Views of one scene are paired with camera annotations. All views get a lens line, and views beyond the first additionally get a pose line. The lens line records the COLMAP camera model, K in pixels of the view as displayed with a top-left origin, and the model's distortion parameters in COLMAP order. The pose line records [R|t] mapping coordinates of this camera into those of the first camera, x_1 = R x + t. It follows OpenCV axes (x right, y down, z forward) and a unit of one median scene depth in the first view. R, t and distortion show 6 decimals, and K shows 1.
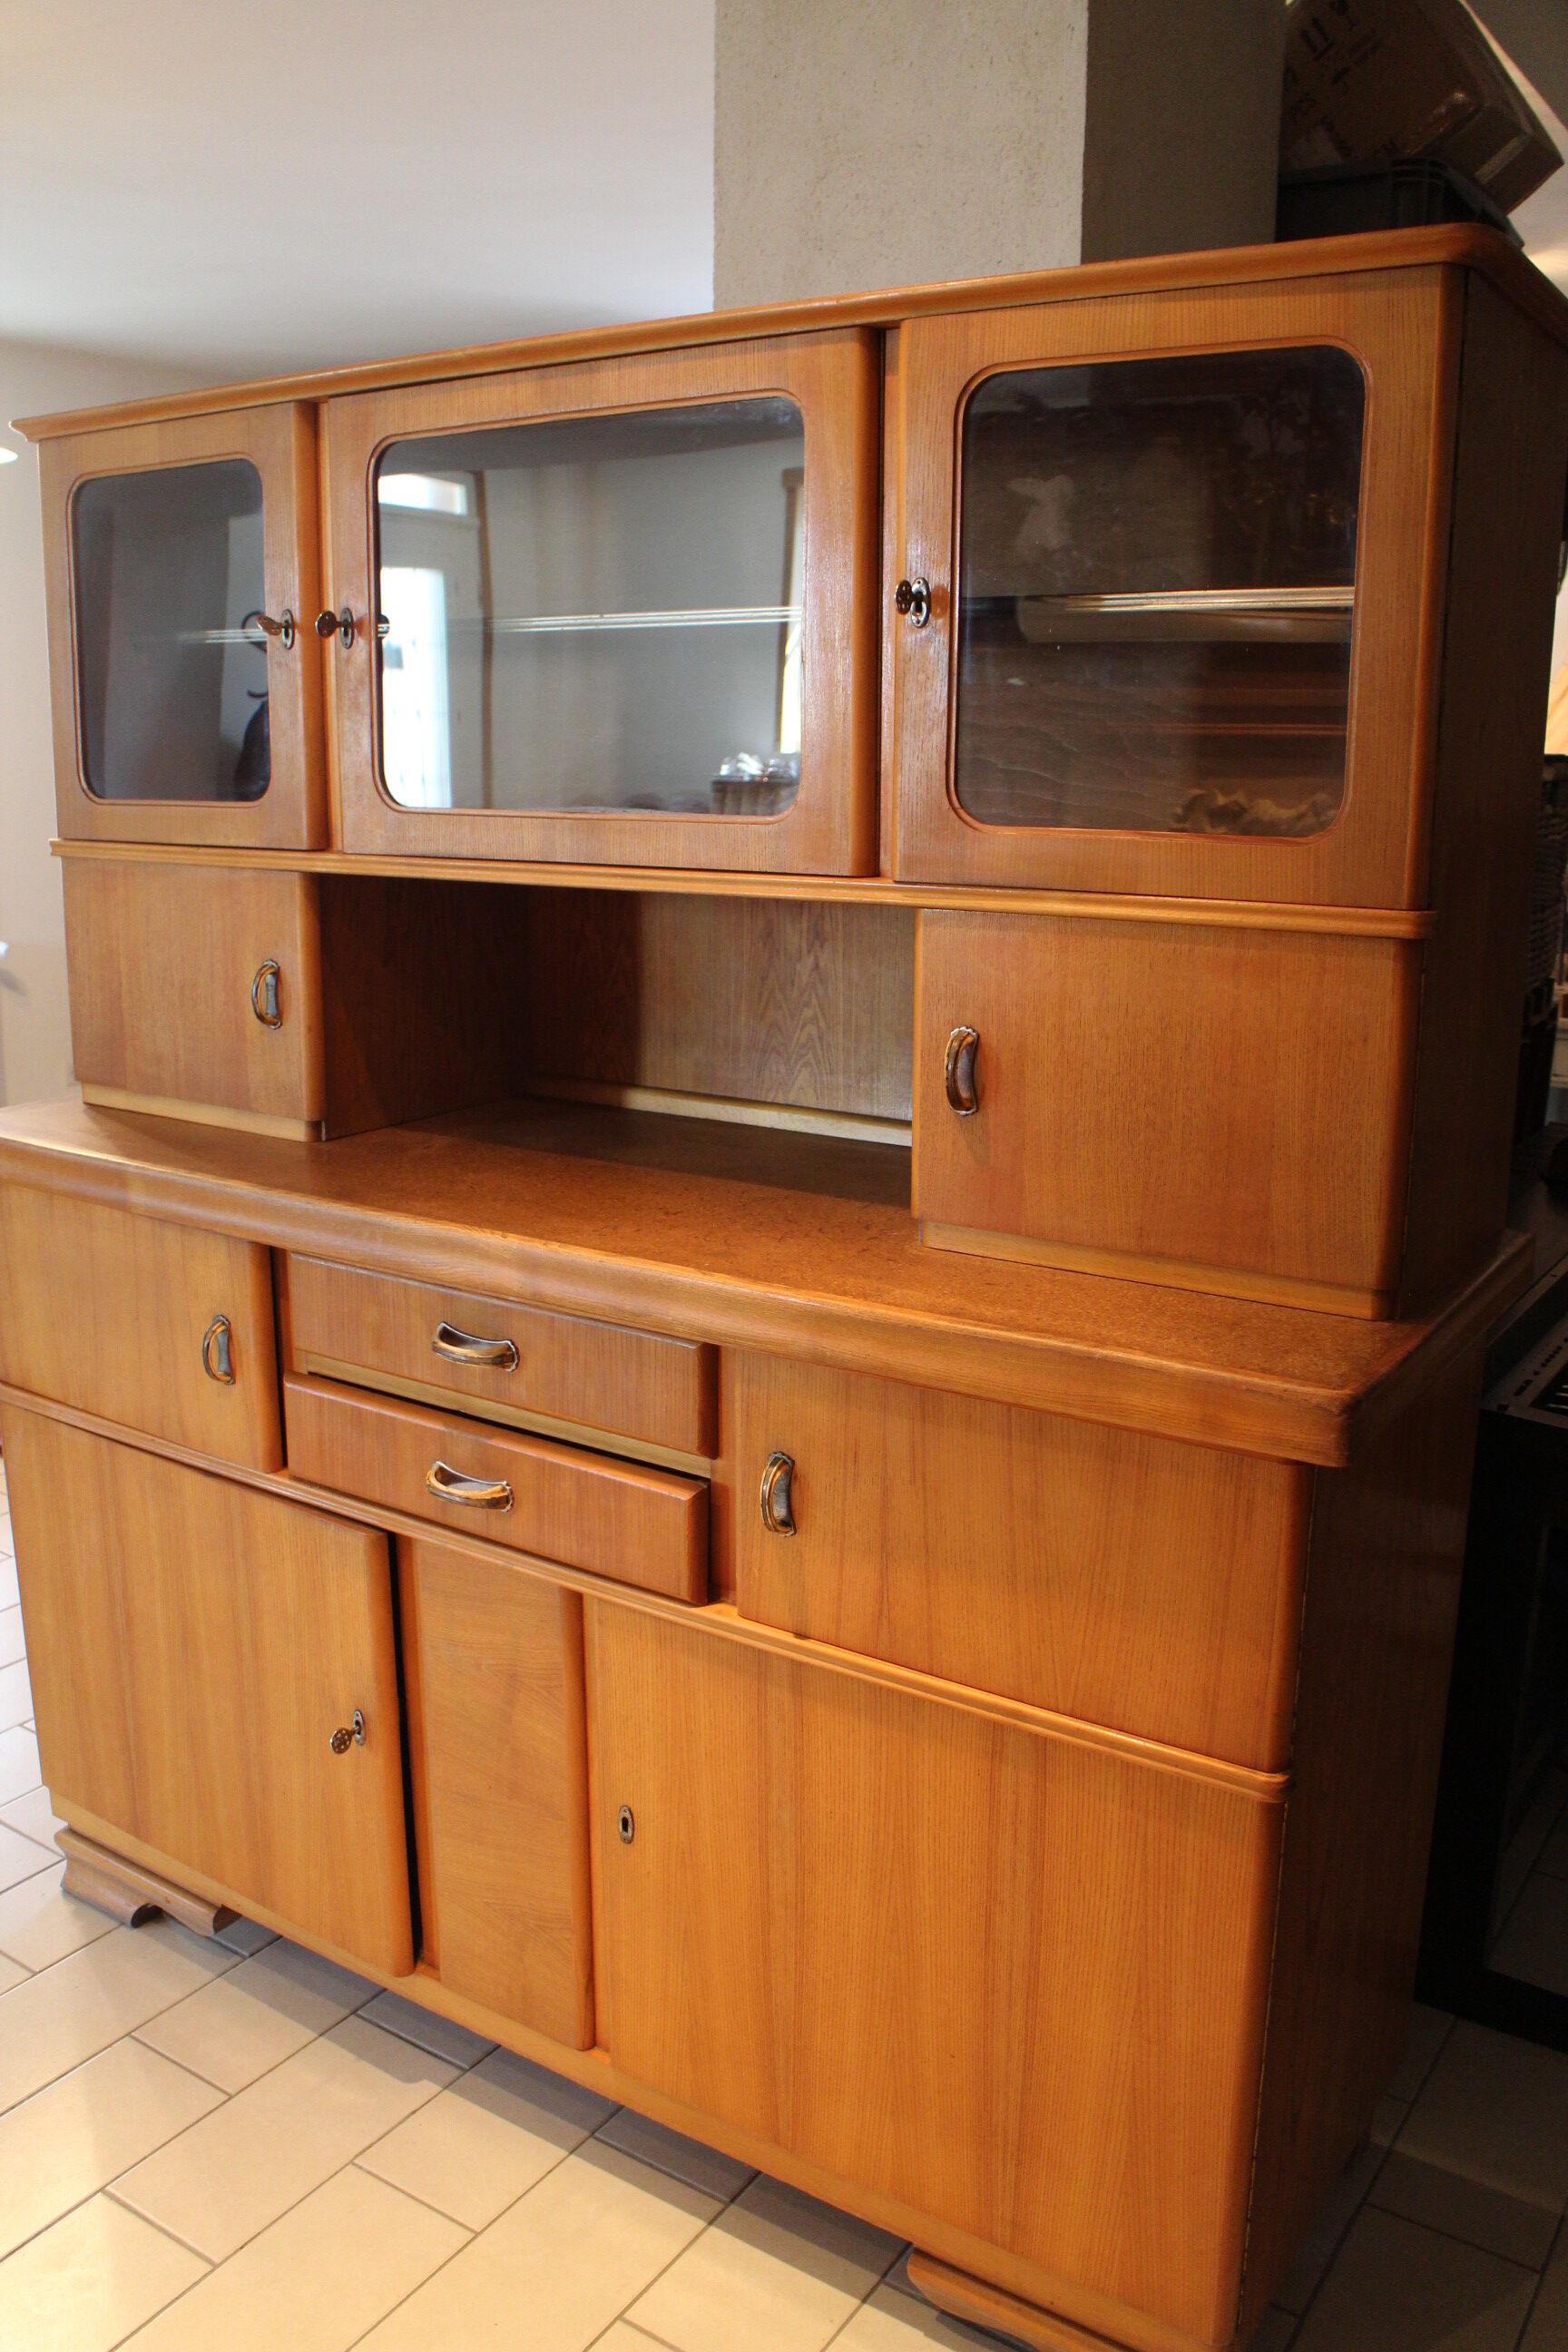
lens RADIAL K [[1940.0, 0, 784.0], [0, 1940.0, 1176.0], [0, 0, 1]] dist [-0.165179, 0.126959]
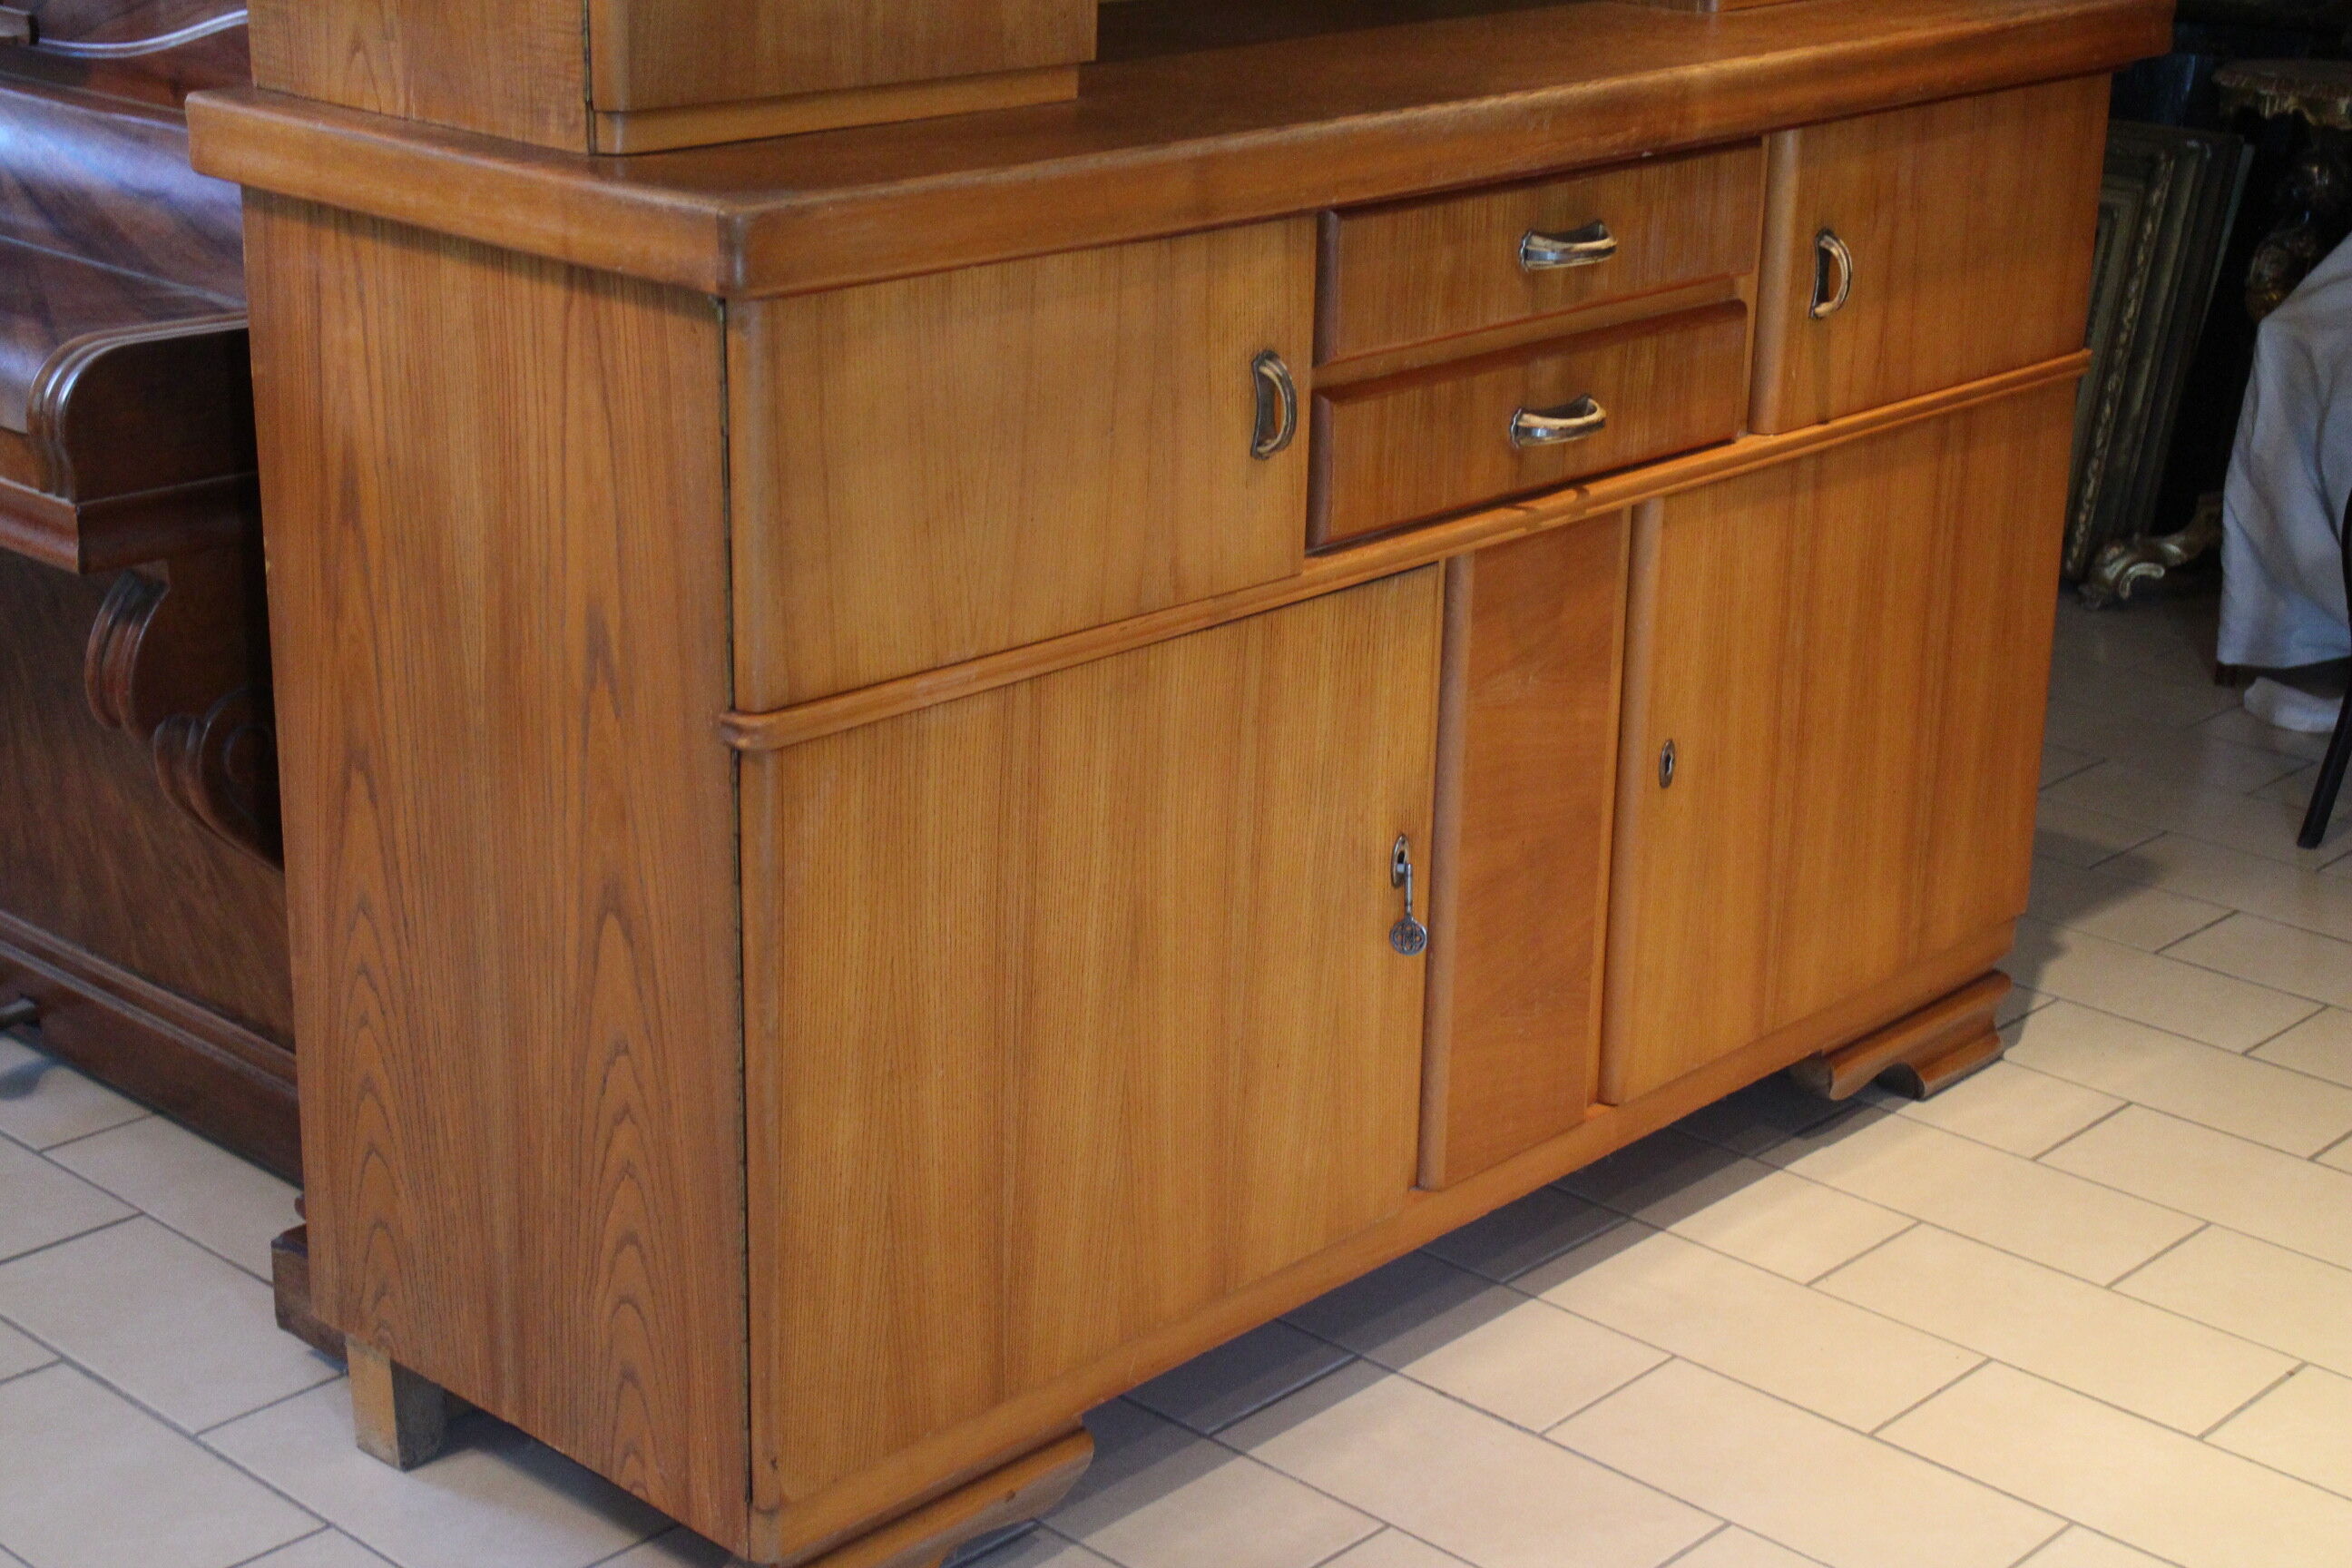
lens RADIAL K [[3623.6, 0, 1176.0], [0, 3623.6, 784.0], [0, 0, 1]] dist [0.039476, -0.005646]
pose [[0.160305, -0.322797, 0.932794, -1.772940], [0.200942, 0.935898, 0.289338, -0.180971], [-0.966398, 0.141055, 0.214893, 0.930561]]
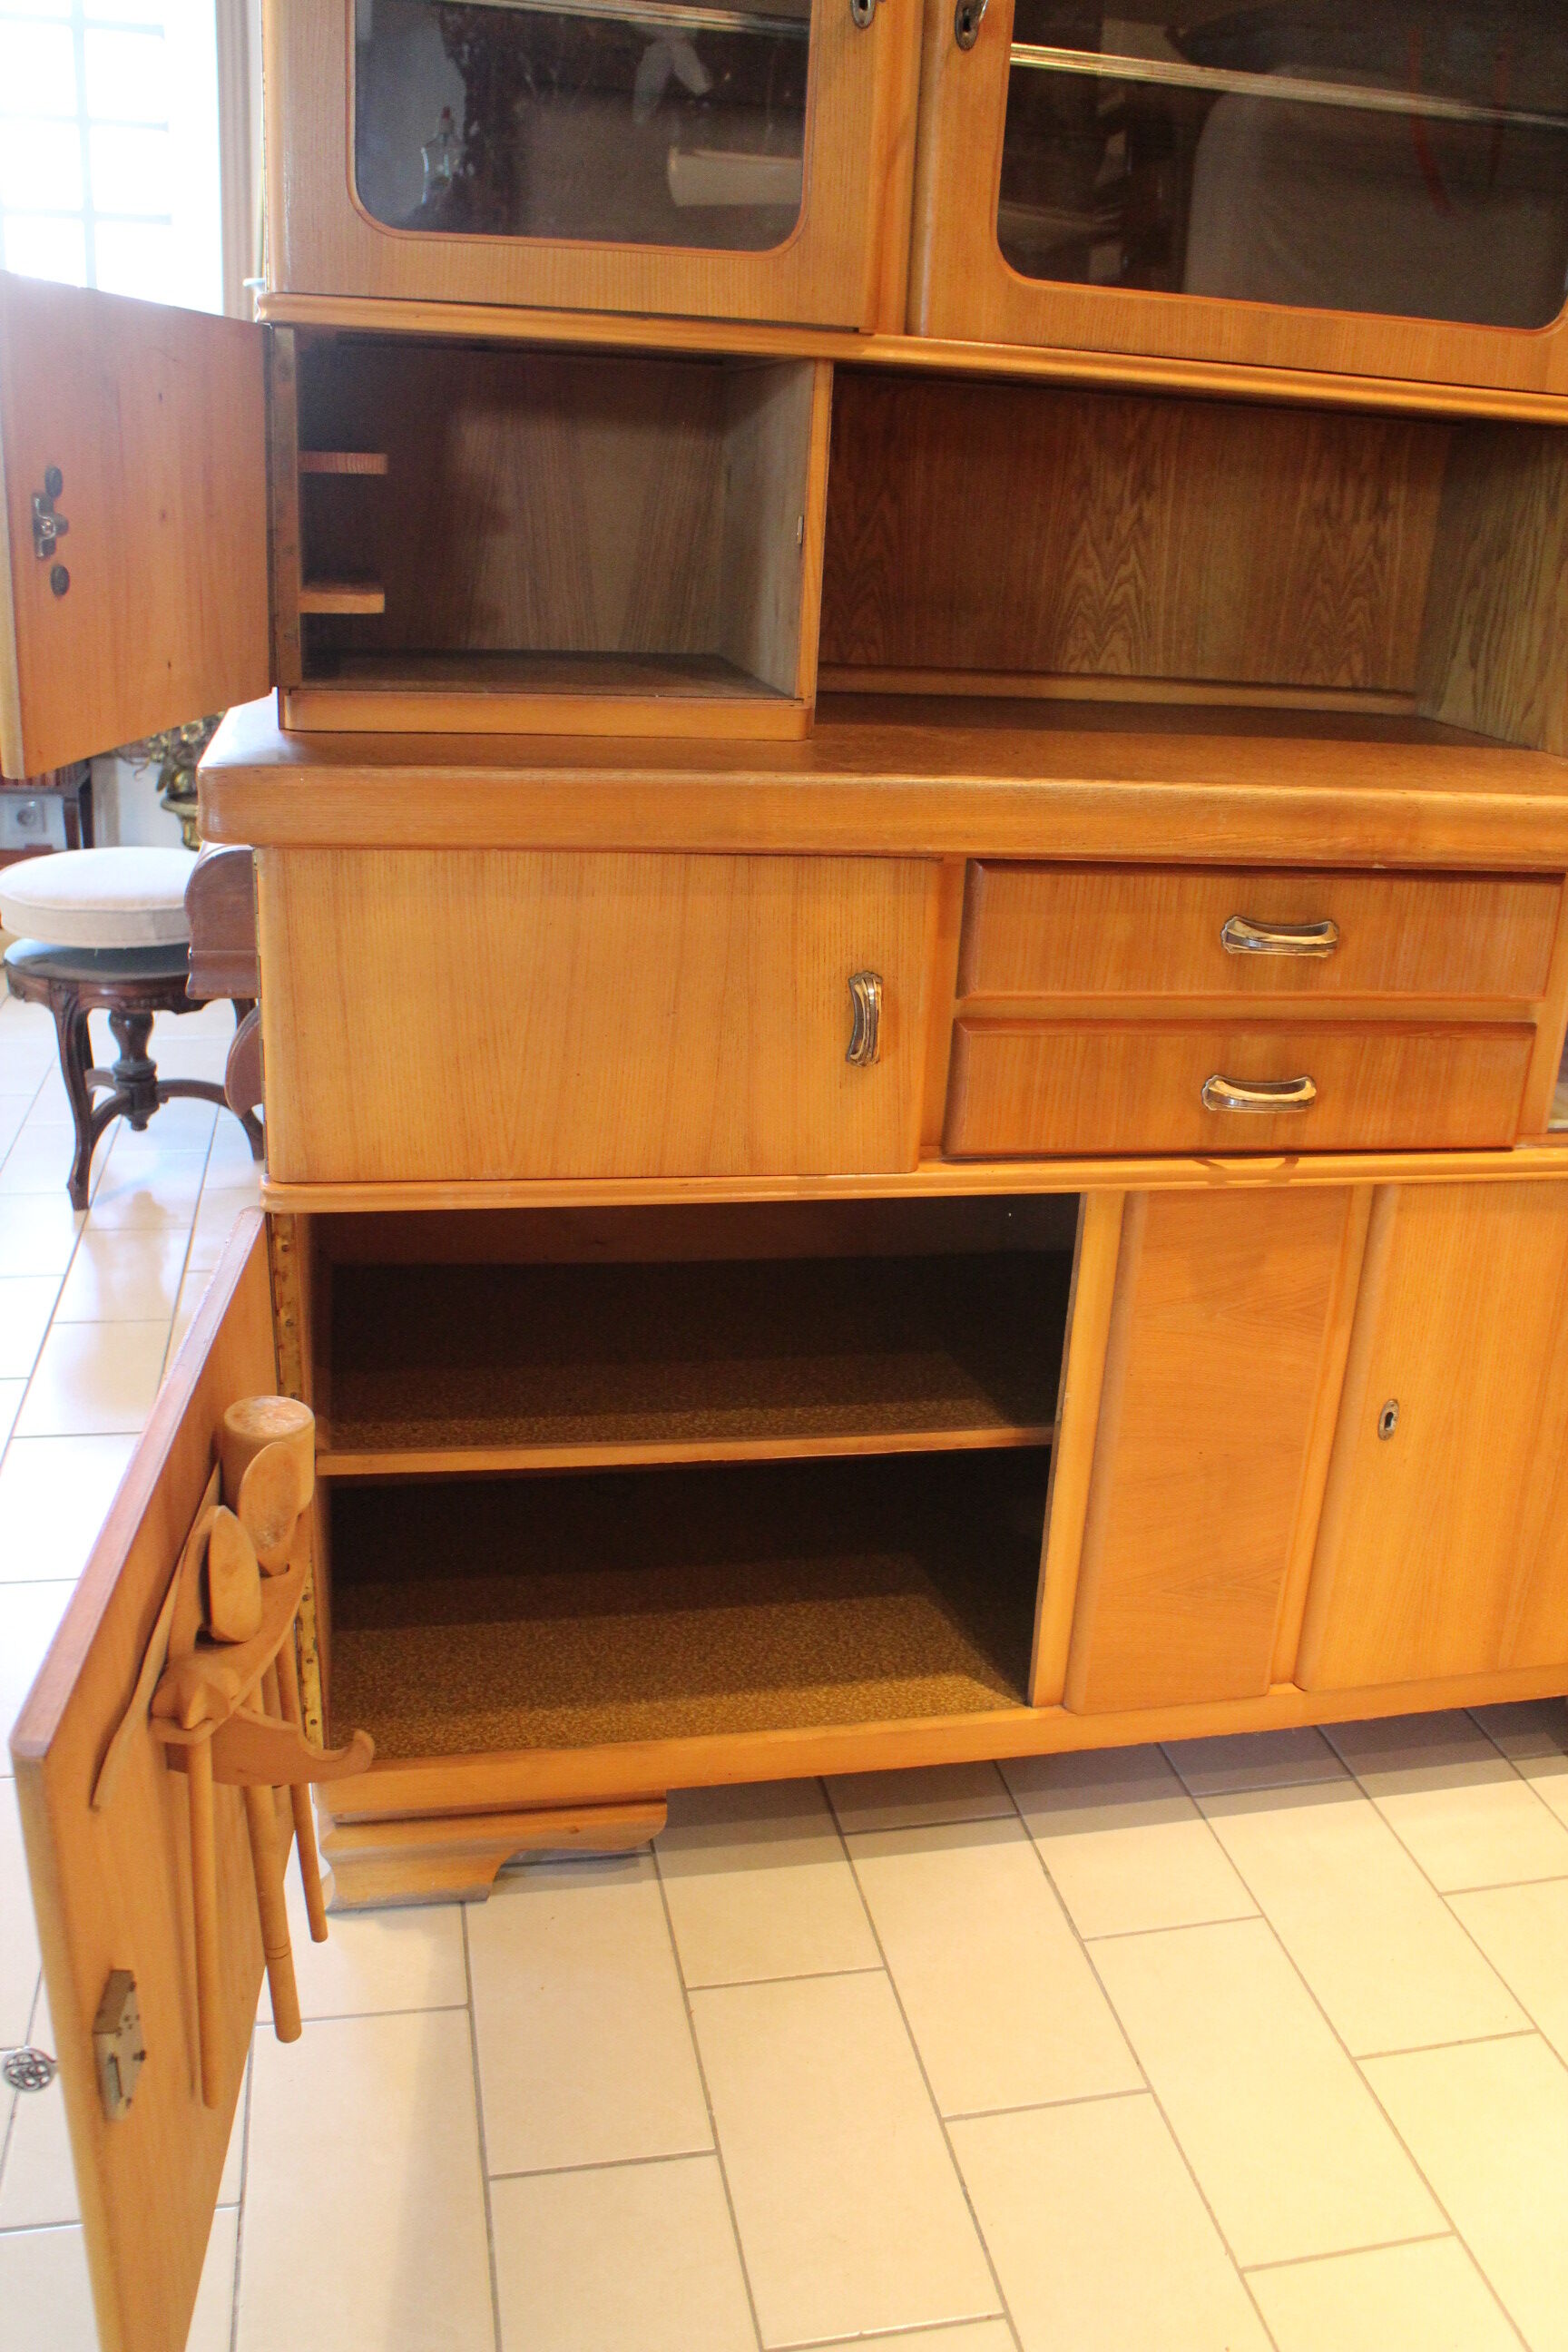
lens RADIAL K [[1940.0, 0, 784.0], [0, 1940.0, 1176.0], [0, 0, 1]] dist [-0.165179, 0.126959]
pose [[0.702743, -0.219526, 0.676728, -0.986763], [0.113707, 0.973633, 0.197762, -0.001954], [-0.702299, -0.062027, 0.709175, 0.584259]]
